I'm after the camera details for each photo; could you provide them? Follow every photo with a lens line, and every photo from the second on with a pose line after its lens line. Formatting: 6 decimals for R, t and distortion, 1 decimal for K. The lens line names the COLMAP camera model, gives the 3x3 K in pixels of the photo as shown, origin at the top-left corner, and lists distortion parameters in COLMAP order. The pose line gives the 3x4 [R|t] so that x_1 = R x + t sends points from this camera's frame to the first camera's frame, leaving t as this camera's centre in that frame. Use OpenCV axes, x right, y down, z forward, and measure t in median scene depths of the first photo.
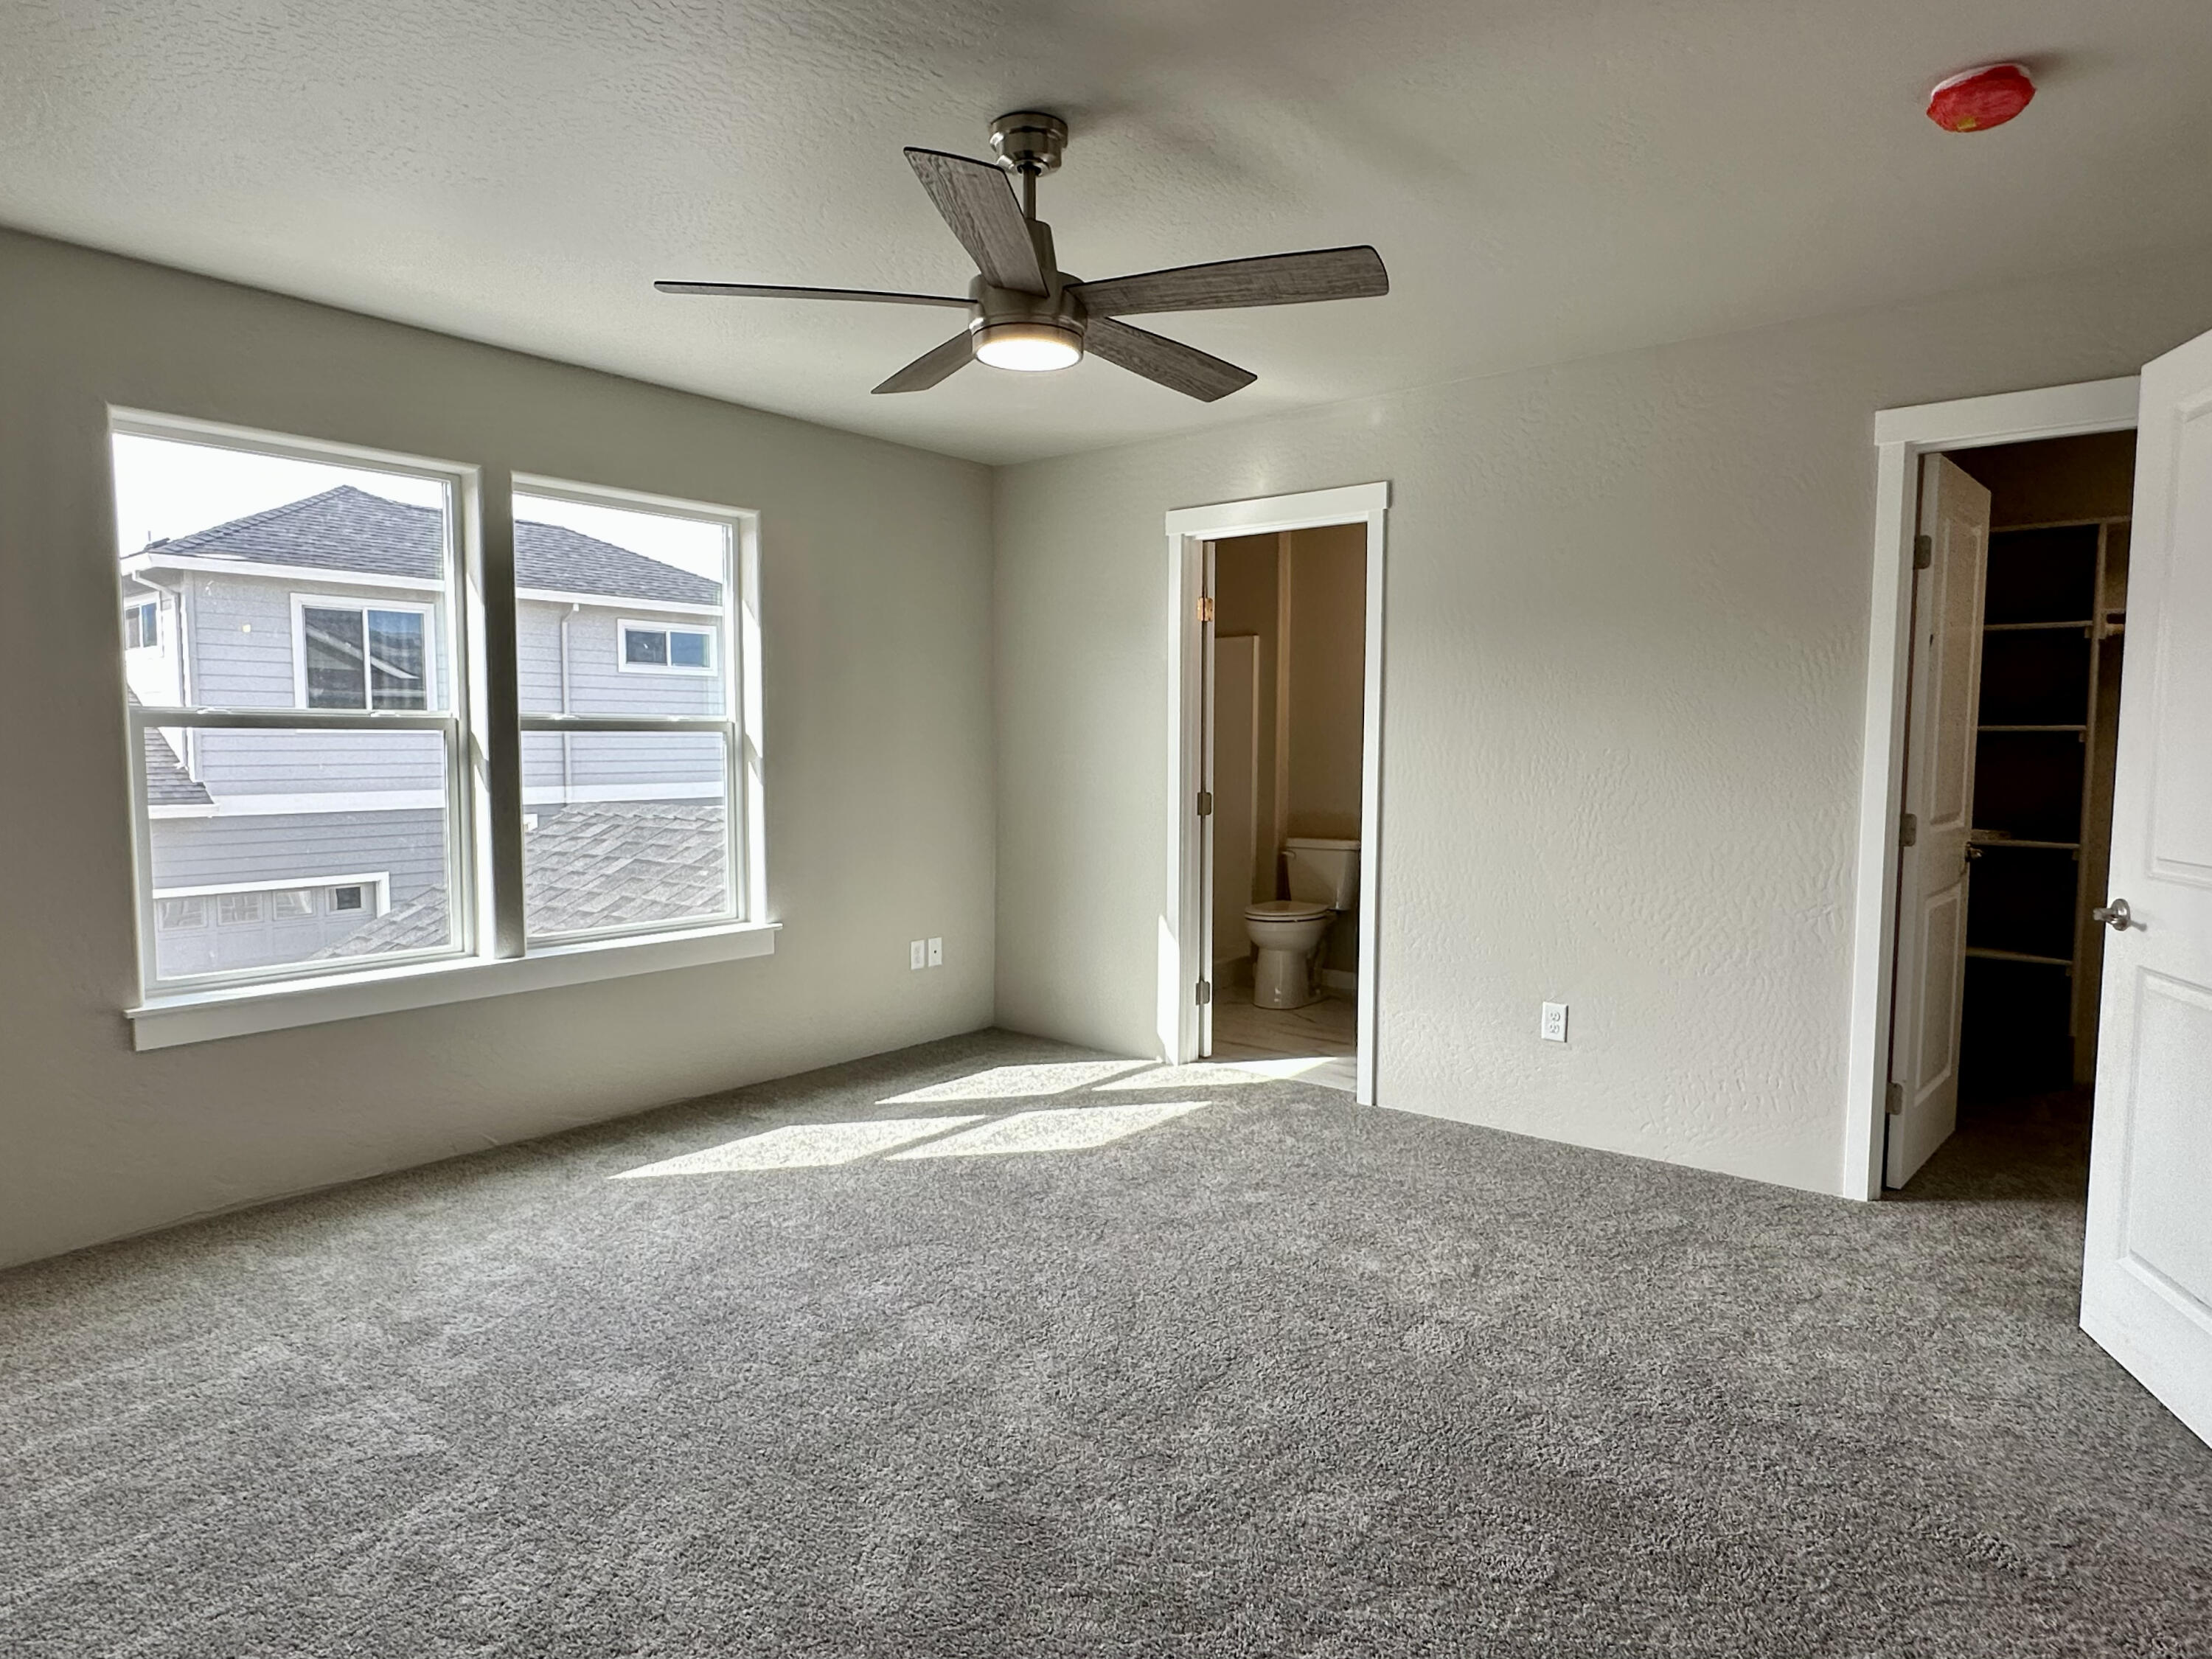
lens RADIAL K [[1264.4, 0, 1106.7], [0, 1264.4, 831.0], [0, 0, 1]] dist [-0.003097, -0.000159]
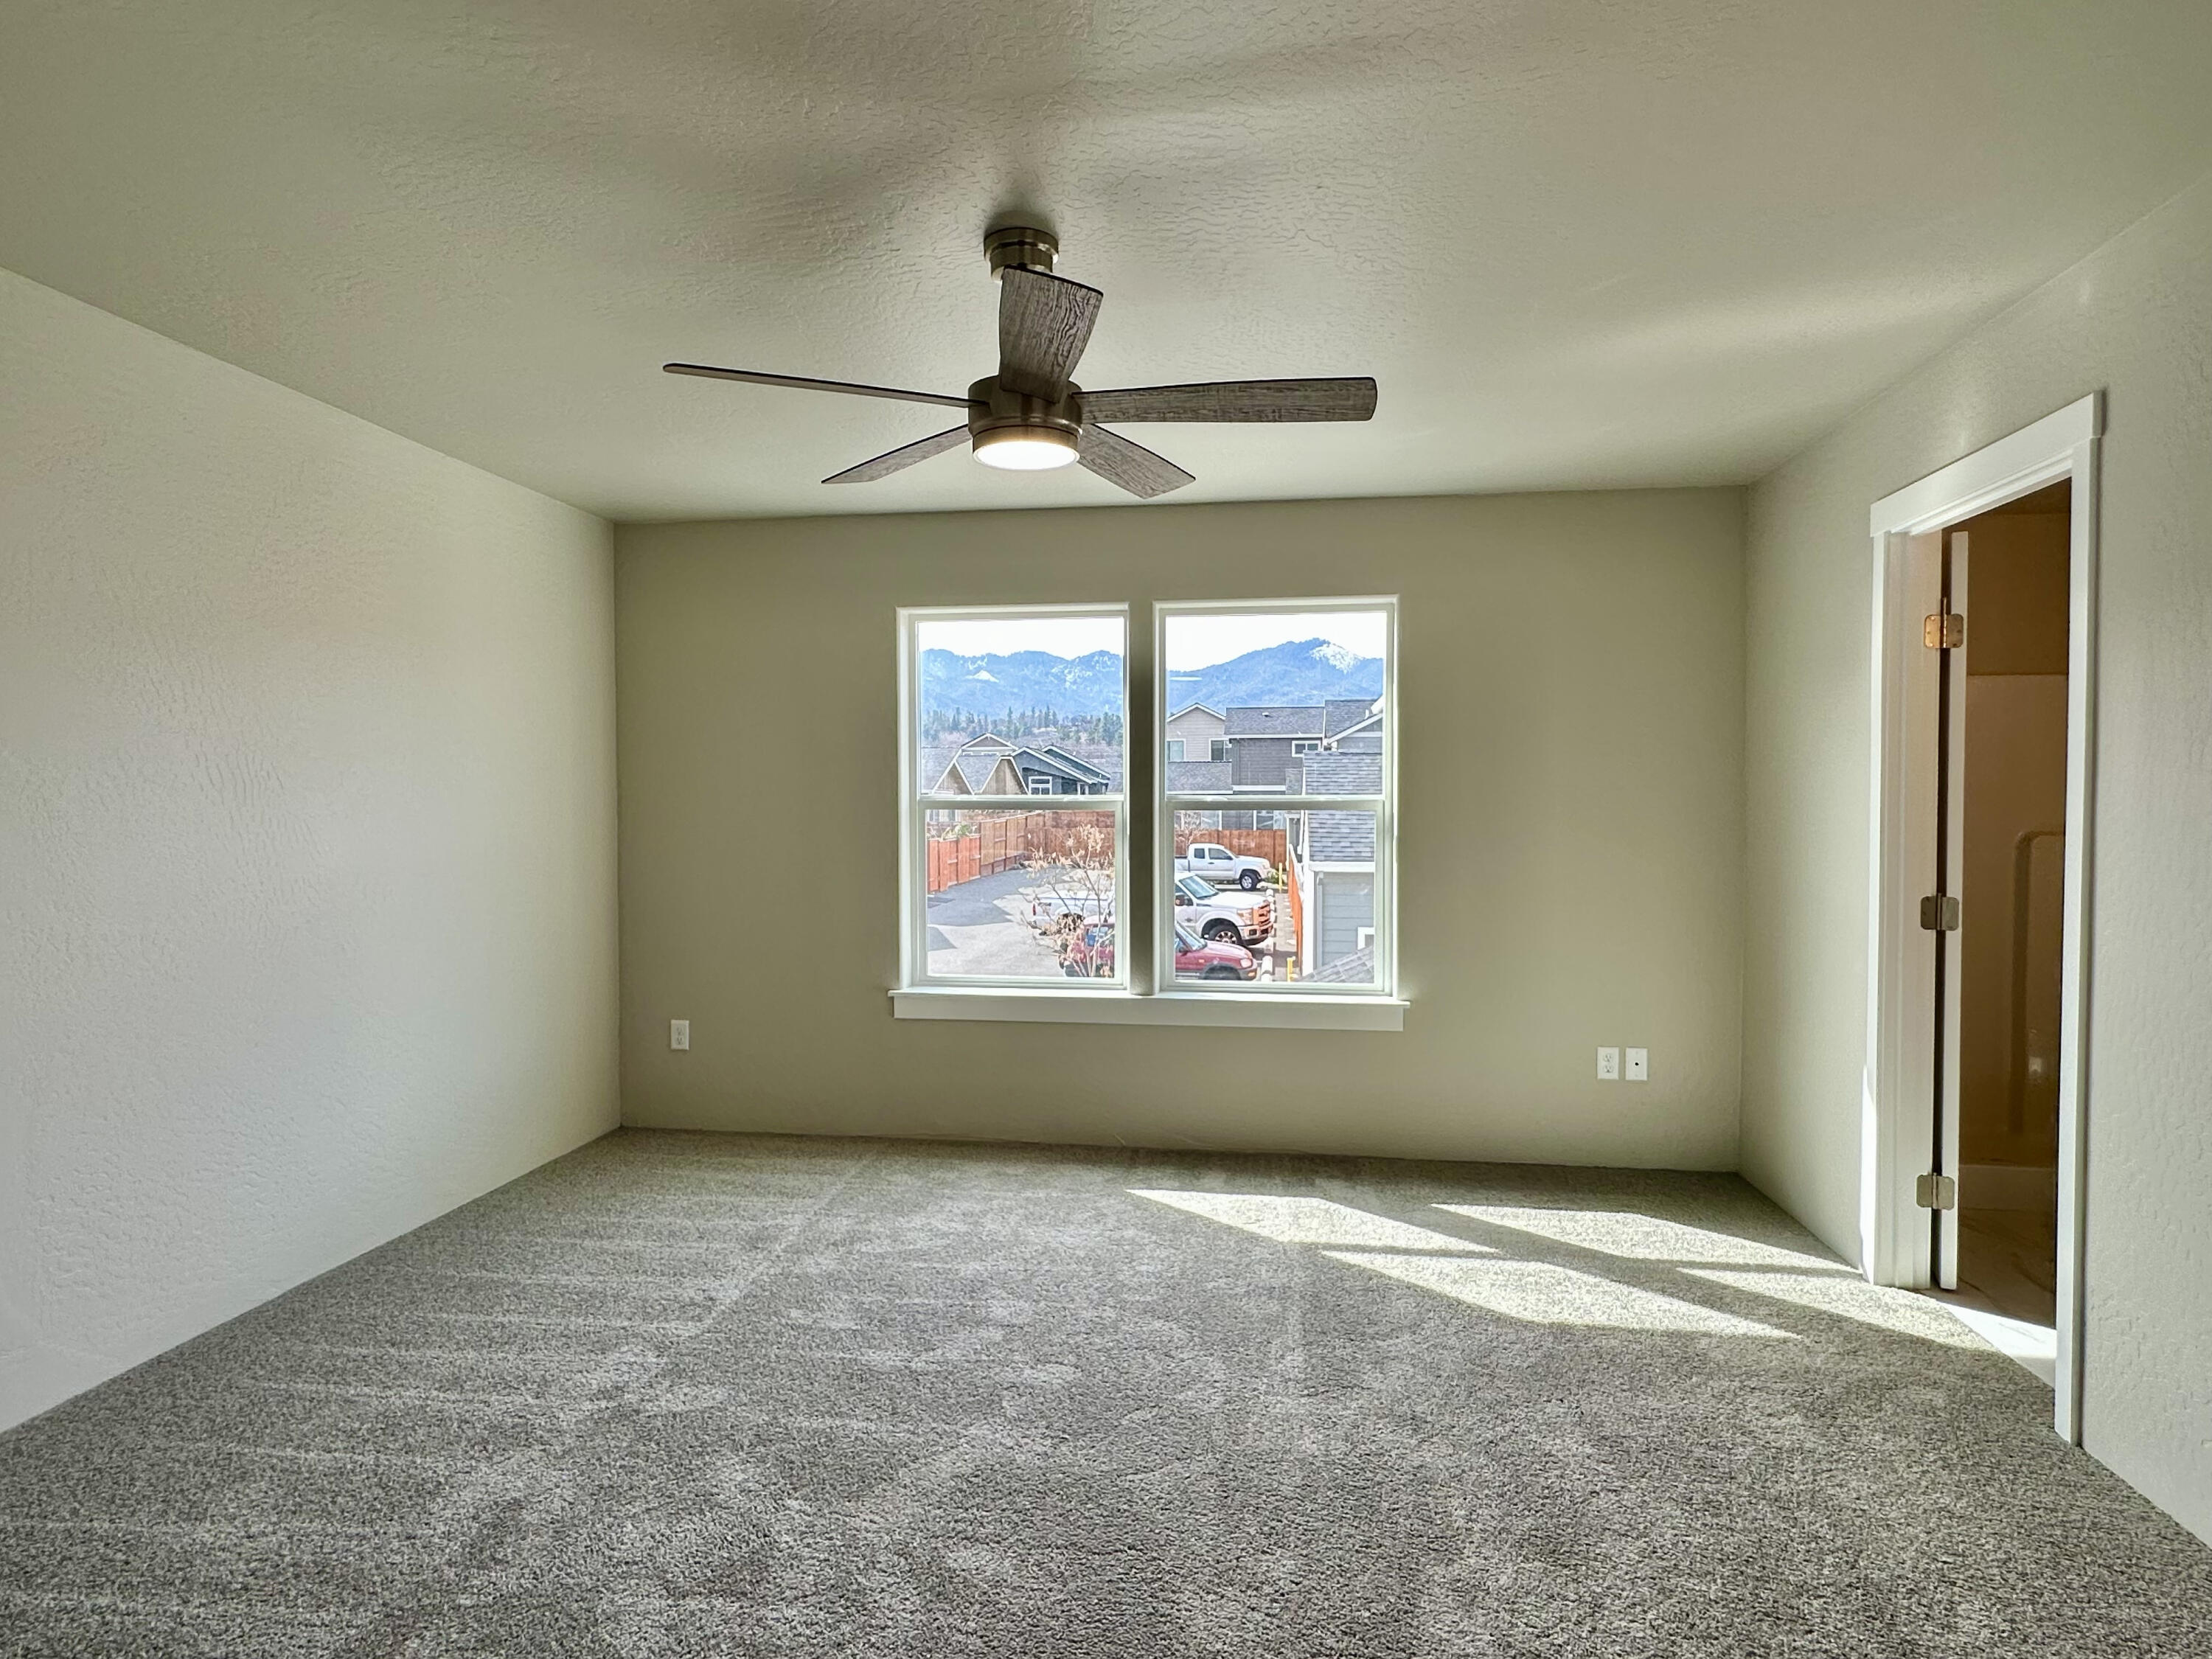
lens RADIAL K [[1217.1, 0, 1095.0], [0, 1217.1, 834.8], [0, 0, 1]] dist [-0.000251, 0.000130]
pose [[0.520908, 0.017815, -0.853427, 0.470326], [-0.060884, 0.998011, -0.016329, -0.030419], [0.851439, 0.060466, 0.520956, 0.309790]]
